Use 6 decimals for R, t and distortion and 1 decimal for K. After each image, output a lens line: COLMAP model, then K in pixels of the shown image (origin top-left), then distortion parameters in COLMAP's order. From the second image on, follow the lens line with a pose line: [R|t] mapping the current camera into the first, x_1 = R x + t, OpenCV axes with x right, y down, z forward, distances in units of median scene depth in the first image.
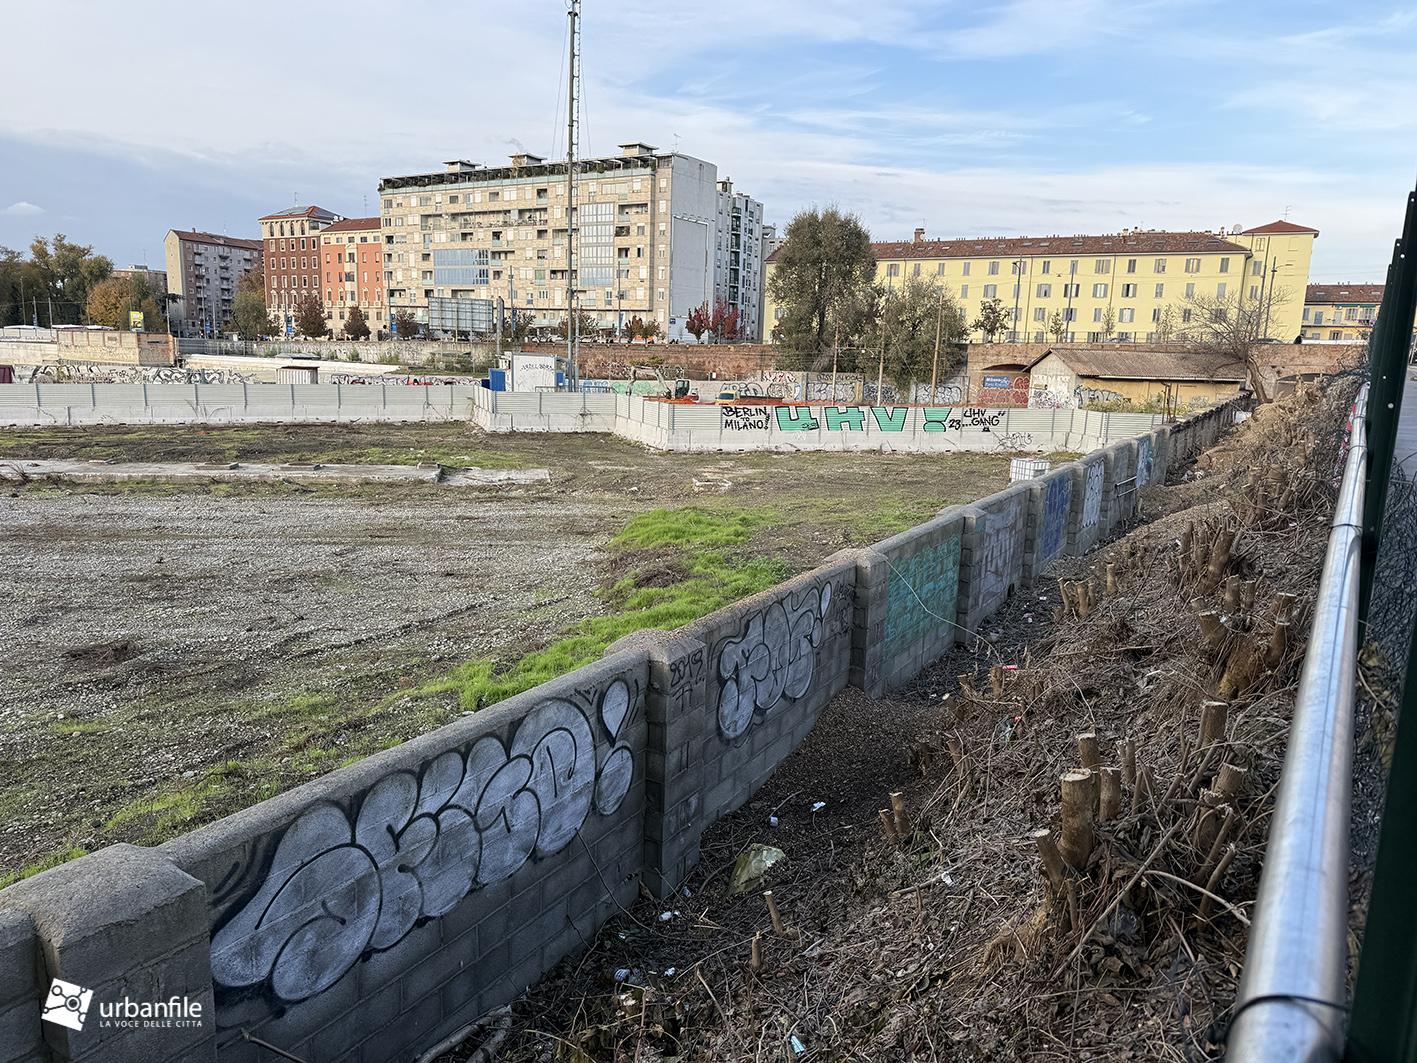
lens RADIAL K [[988.8, 0, 712.6], [0, 988.8, 540.4], [0, 0, 1]] dist [0.149827, -0.249231]
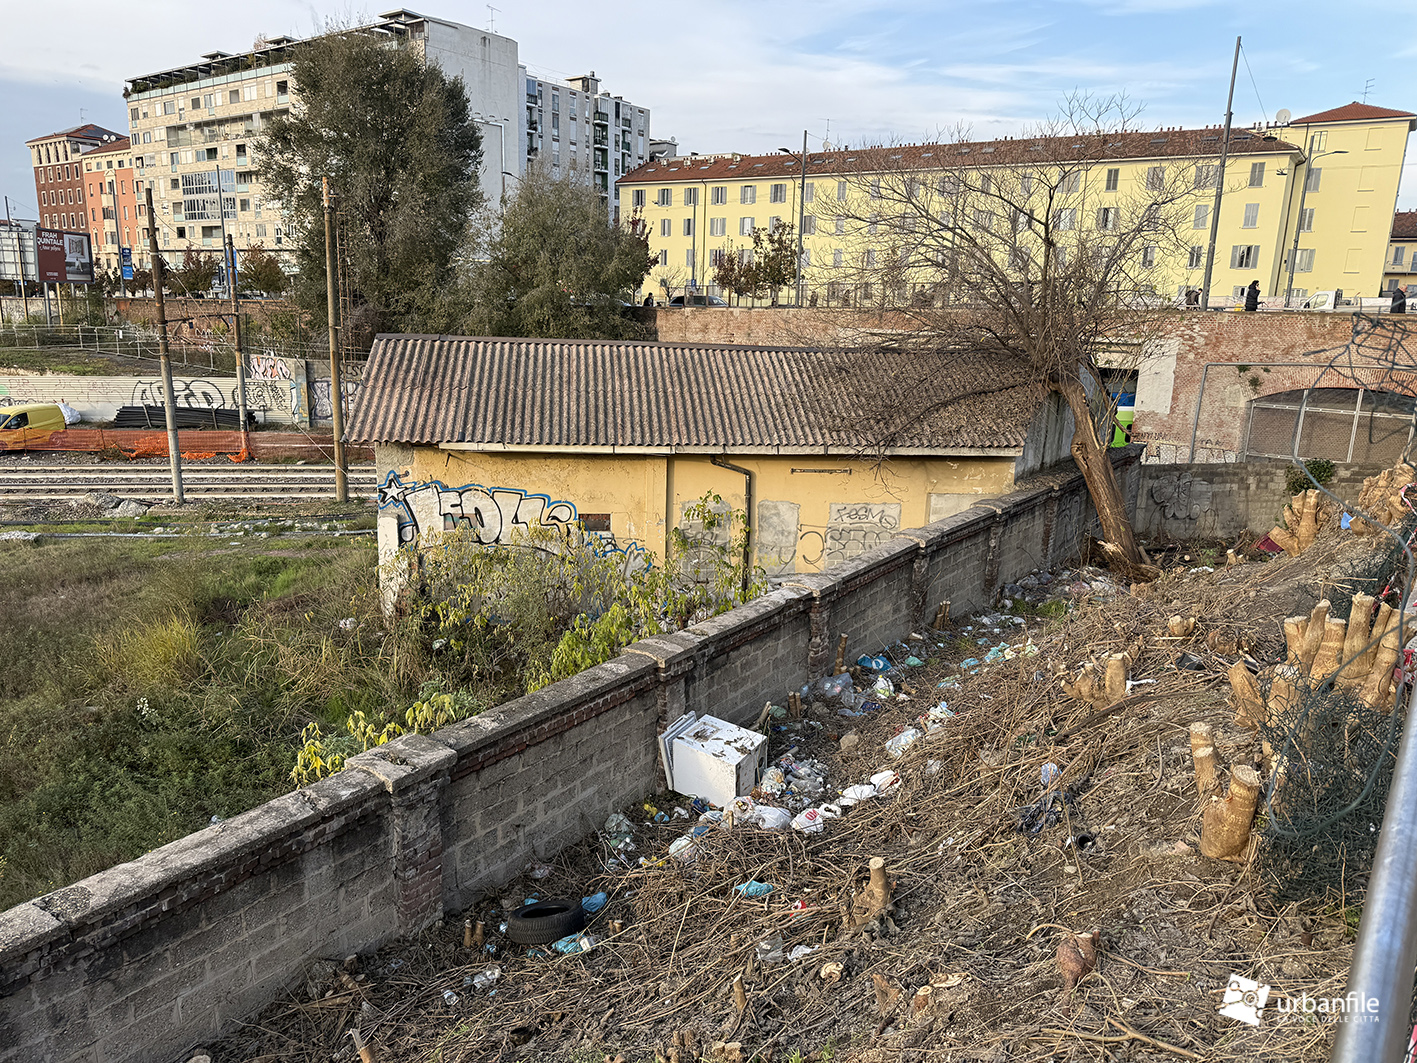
lens RADIAL K [[1001.9, 0, 708.5], [0, 1001.9, 531.5], [0, 0, 1]] dist [0.039736, -0.035040]
pose [[0.996610, 0.017540, -0.080384, 0.319596], [-0.014648, 0.999229, 0.036427, -0.100639], [0.080961, -0.035126, 0.996098, 0.490778]]
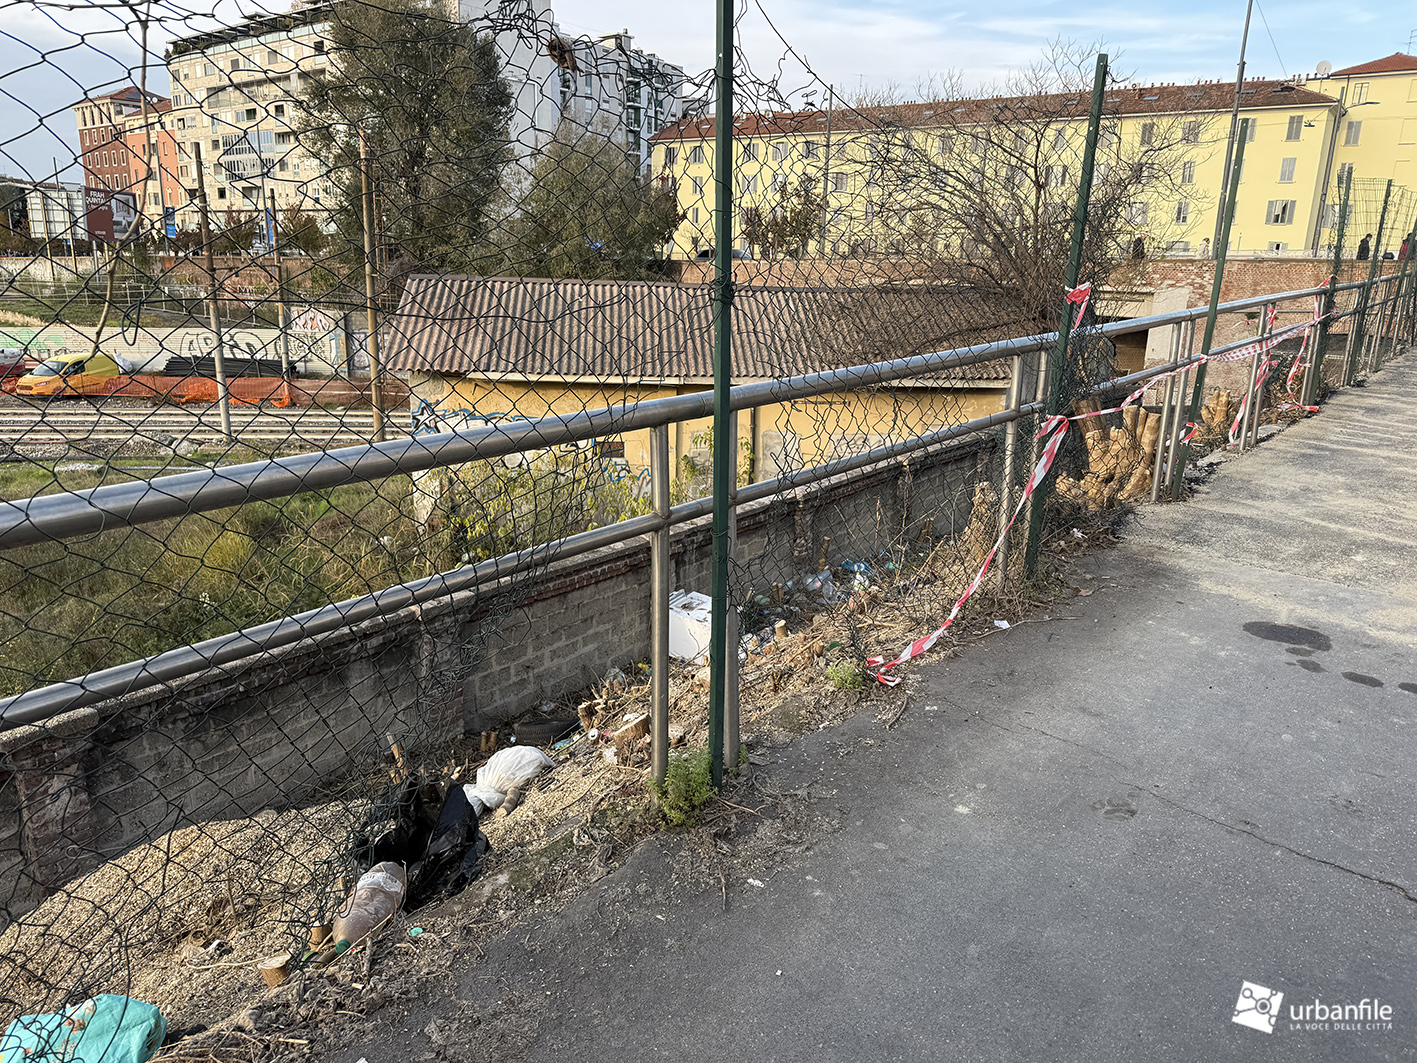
lens RADIAL K [[1002.9, 0, 709.4], [0, 1002.9, 525.7], [0, 0, 1]] dist [0.040903, -0.036319]
pose [[0.993325, 0.026630, -0.112232, 0.326676], [-0.019245, 0.997609, 0.066382, -0.093267], [0.113731, -0.063779, 0.991462, 0.475581]]
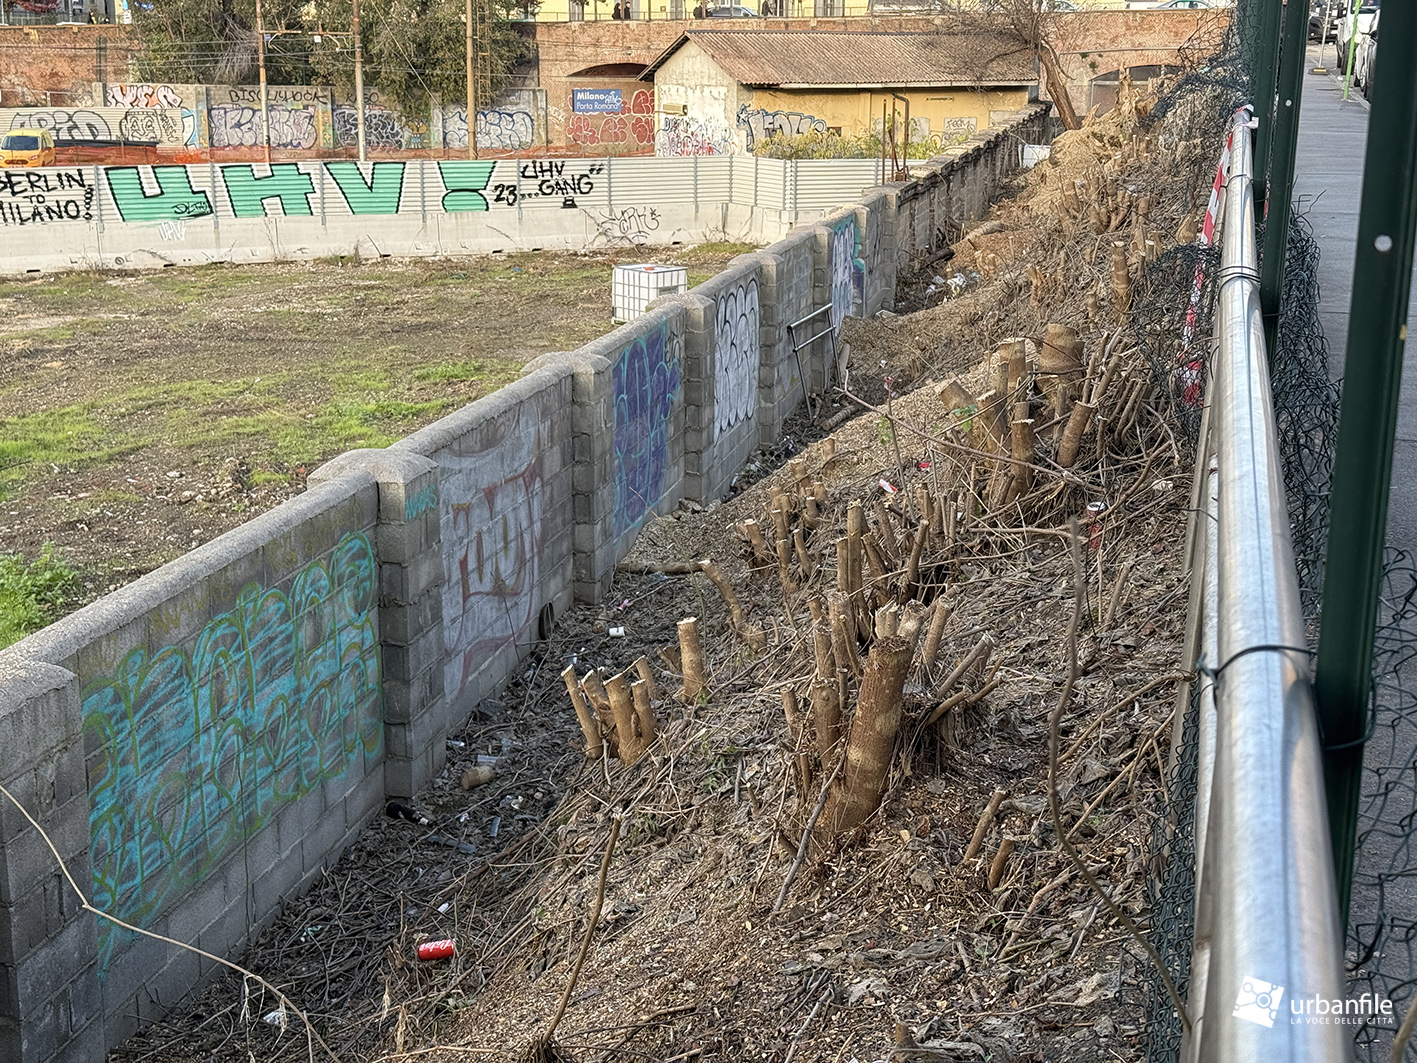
lens RADIAL K [[1960.9, 0, 713.7], [0, 1960.9, 572.9], [0, 0, 1]] dist [0.143751, -0.135144]
pose [[0.948665, -0.103566, 0.298846, 0.017673], [0.080669, 0.992849, 0.087996, -0.005599], [-0.305822, -0.059371, 0.950236, 0.027918]]
